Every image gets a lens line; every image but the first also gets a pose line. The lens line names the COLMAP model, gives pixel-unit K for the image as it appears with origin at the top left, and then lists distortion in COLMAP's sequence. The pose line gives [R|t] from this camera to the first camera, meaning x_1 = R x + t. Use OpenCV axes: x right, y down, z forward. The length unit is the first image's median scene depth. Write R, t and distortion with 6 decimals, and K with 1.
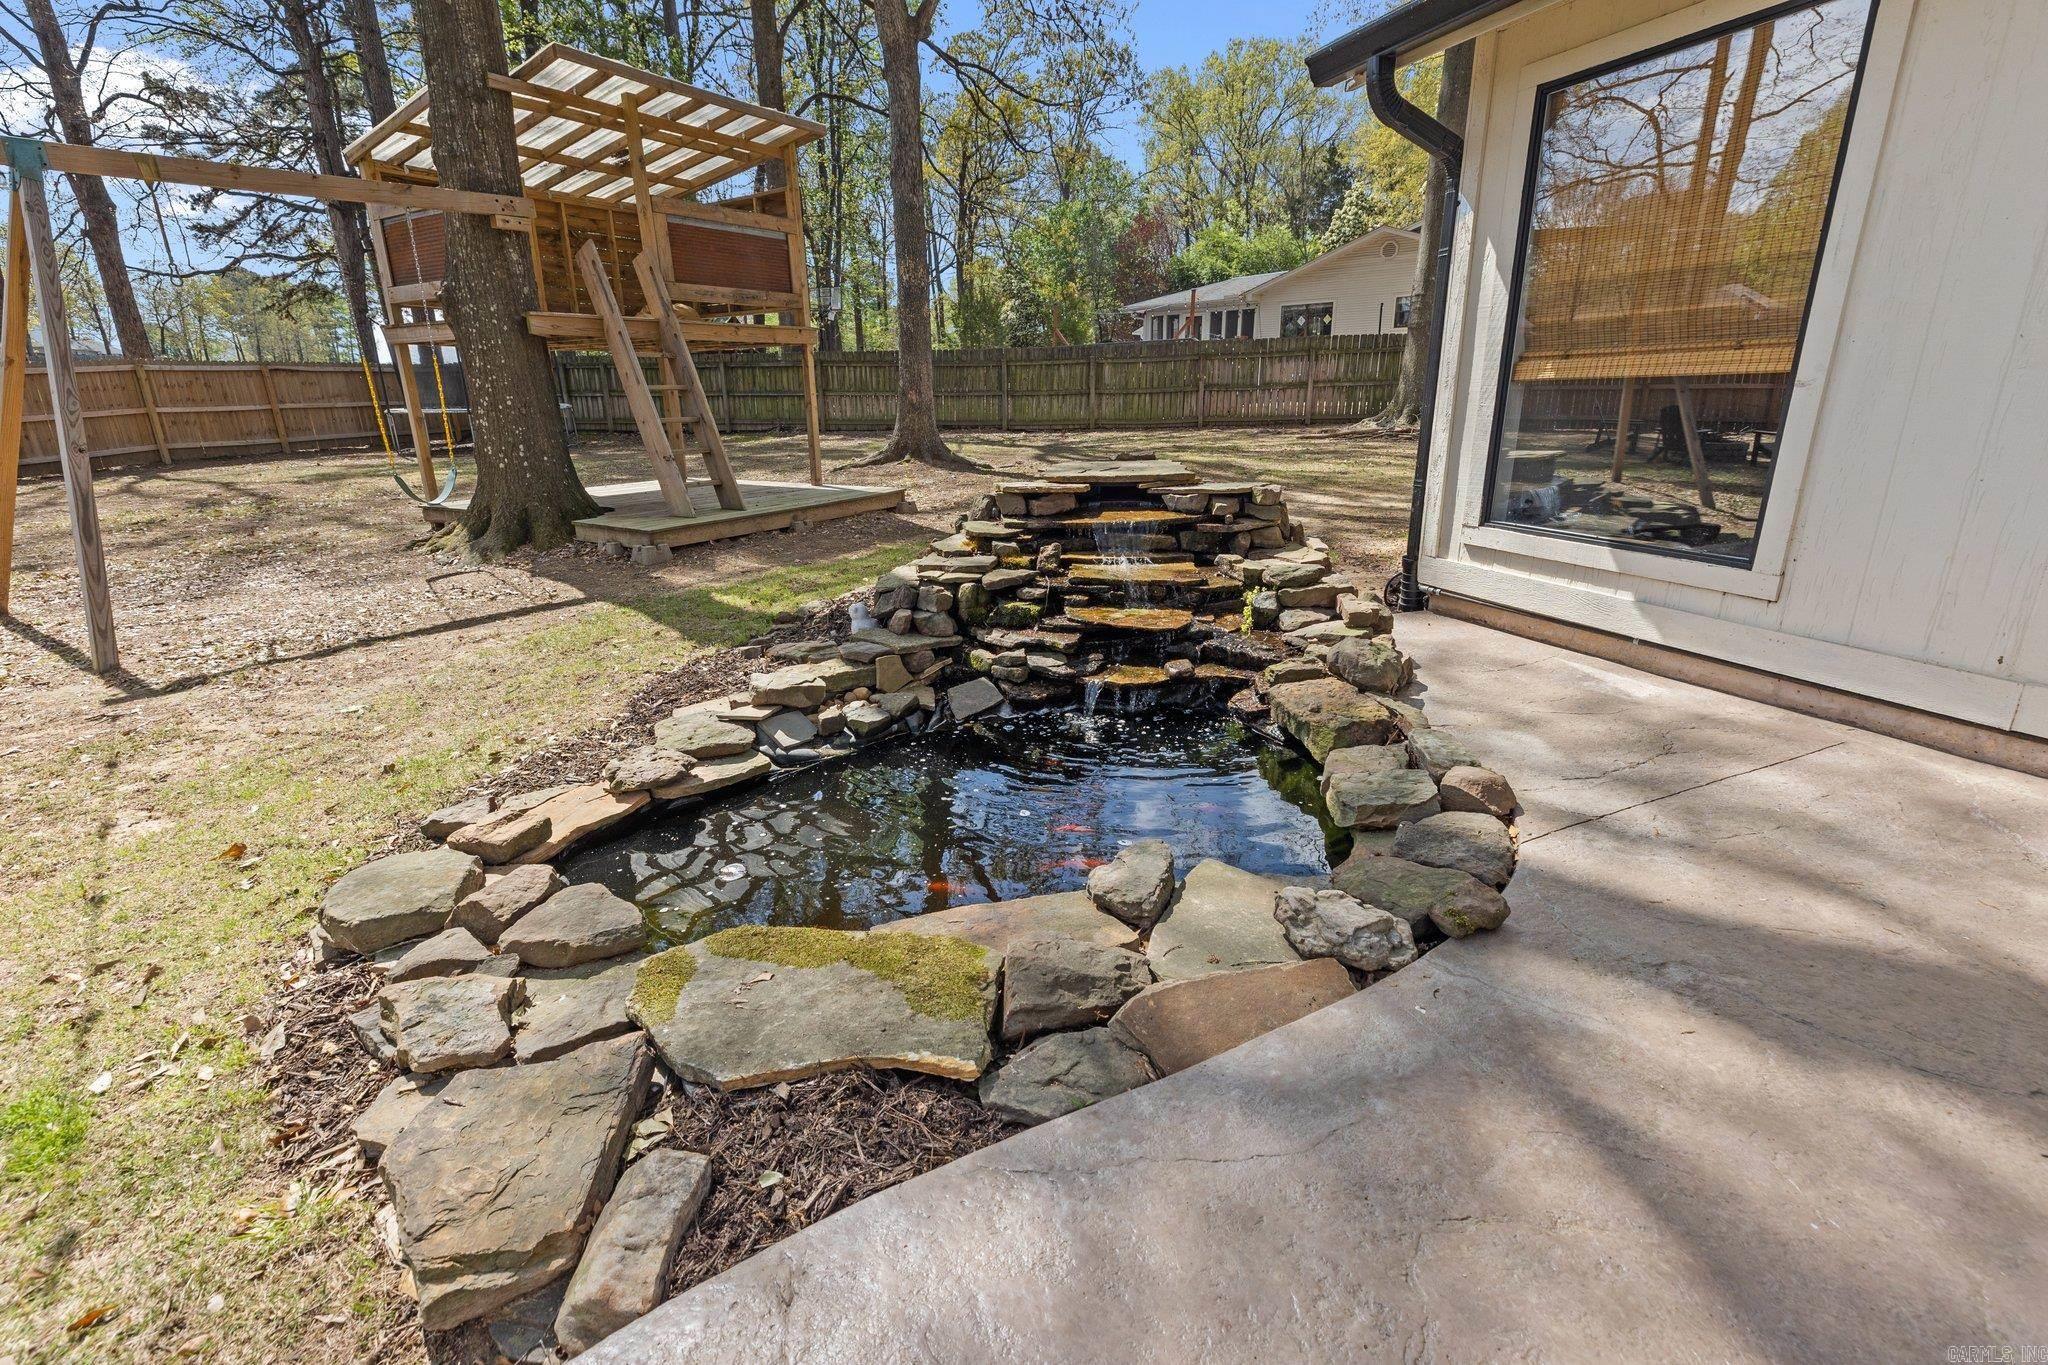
lens RADIAL K [[917.0, 0, 1023.1], [0, 917.0, 673.6], [0, 0, 1]] dist [0.004273, 0.000104]
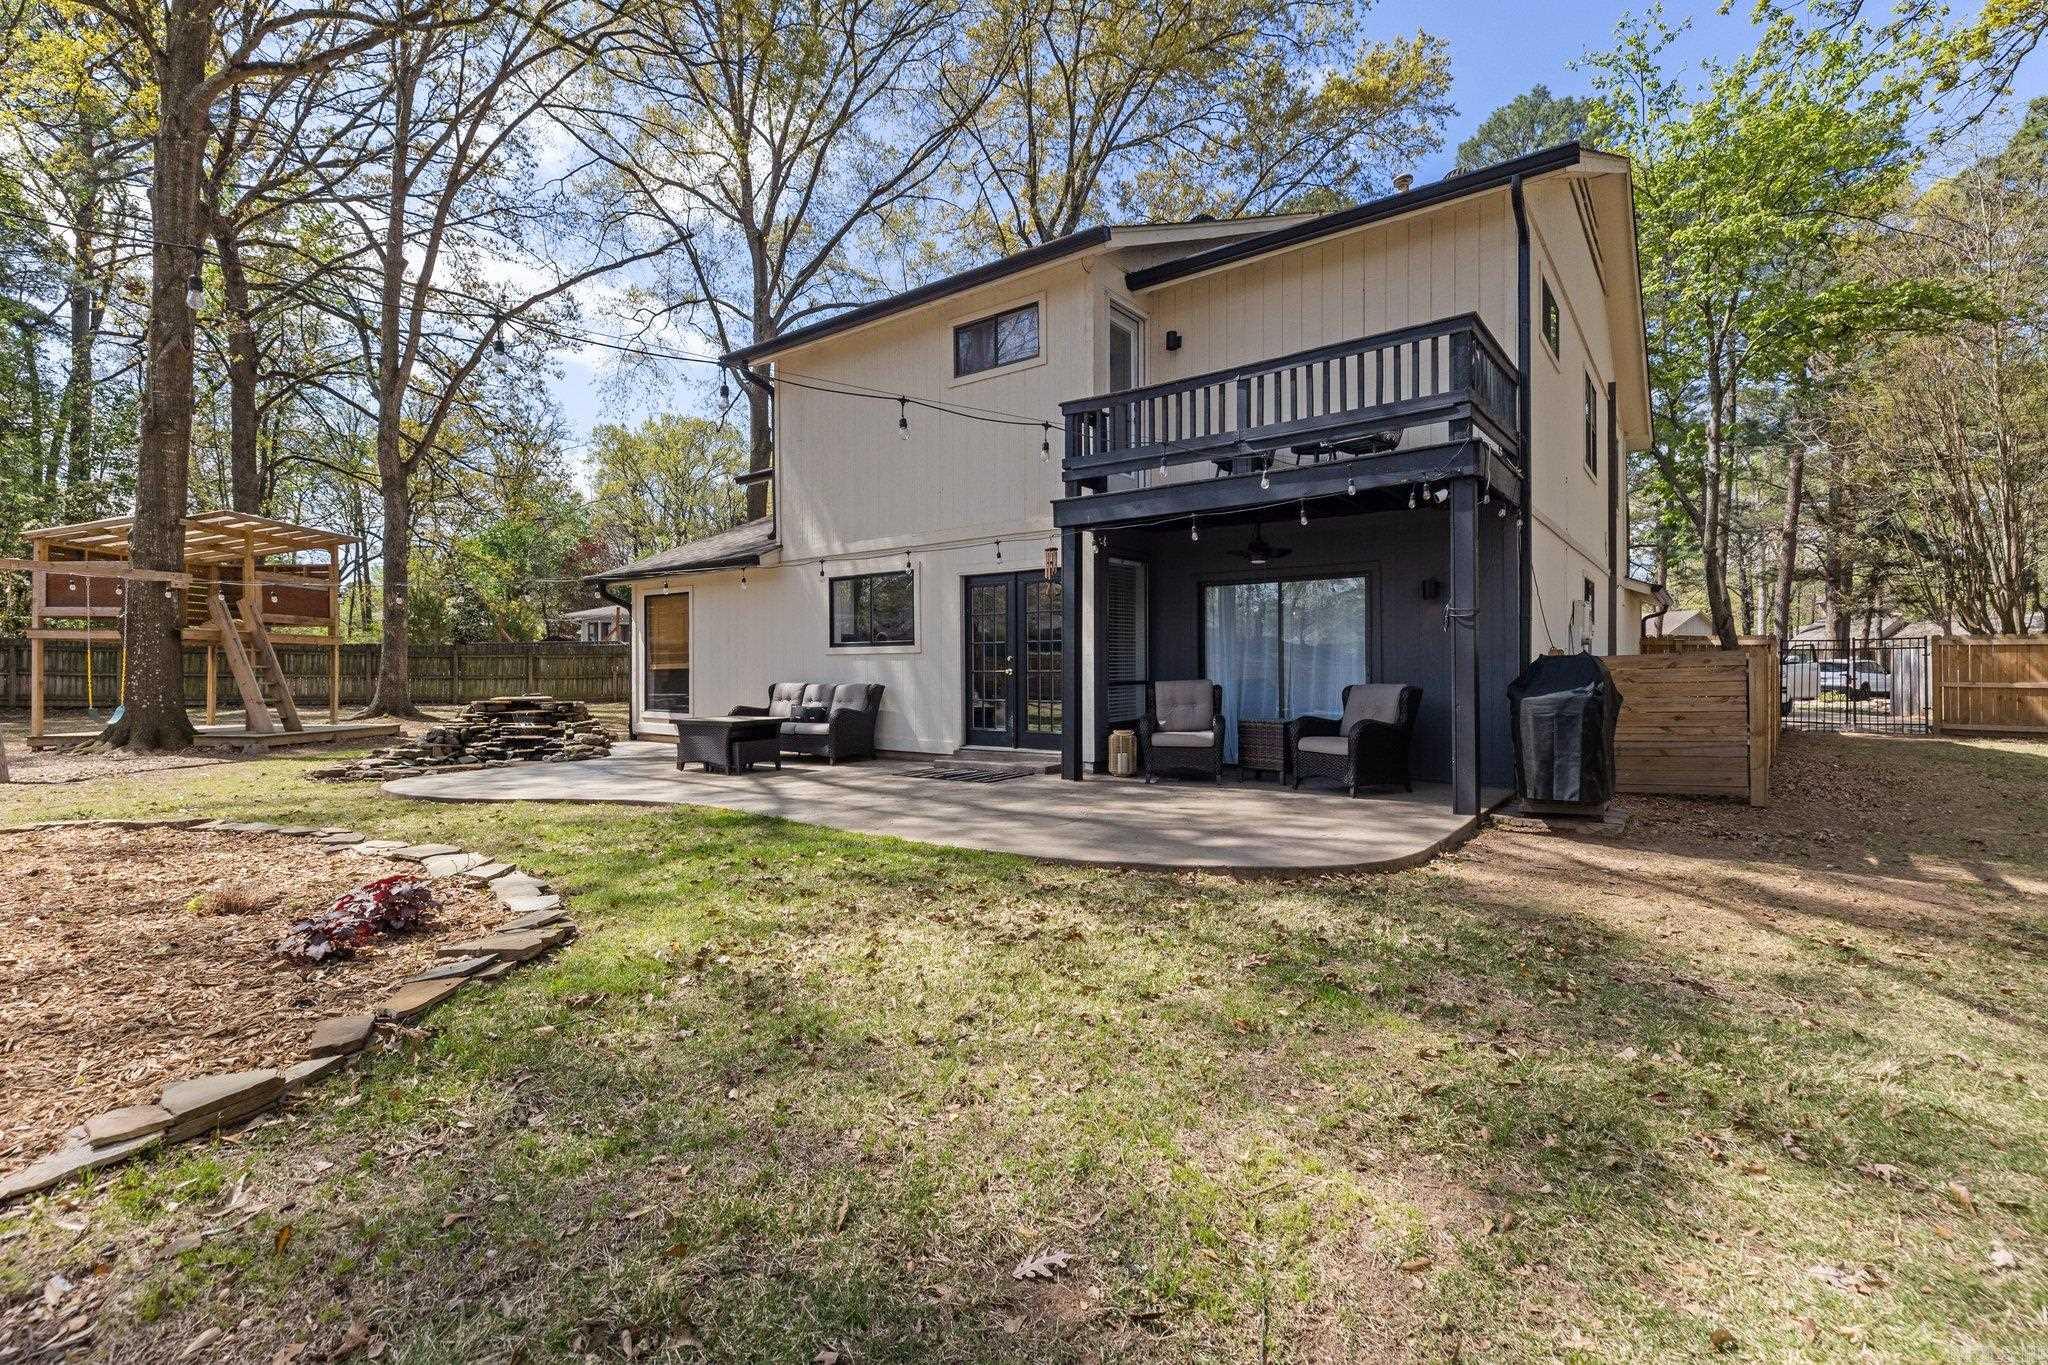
lens RADIAL K [[917.0, 0, 1023.1], [0, 917.0, 673.6], [0, 0, 1]] dist [0.004273, 0.000104]
pose [[0.852669, 0.017257, 0.522167, -0.066974], [0.142366, 0.953957, -0.264003, 0.729799], [-0.502681, 0.299446, 0.810953, -2.265343]]
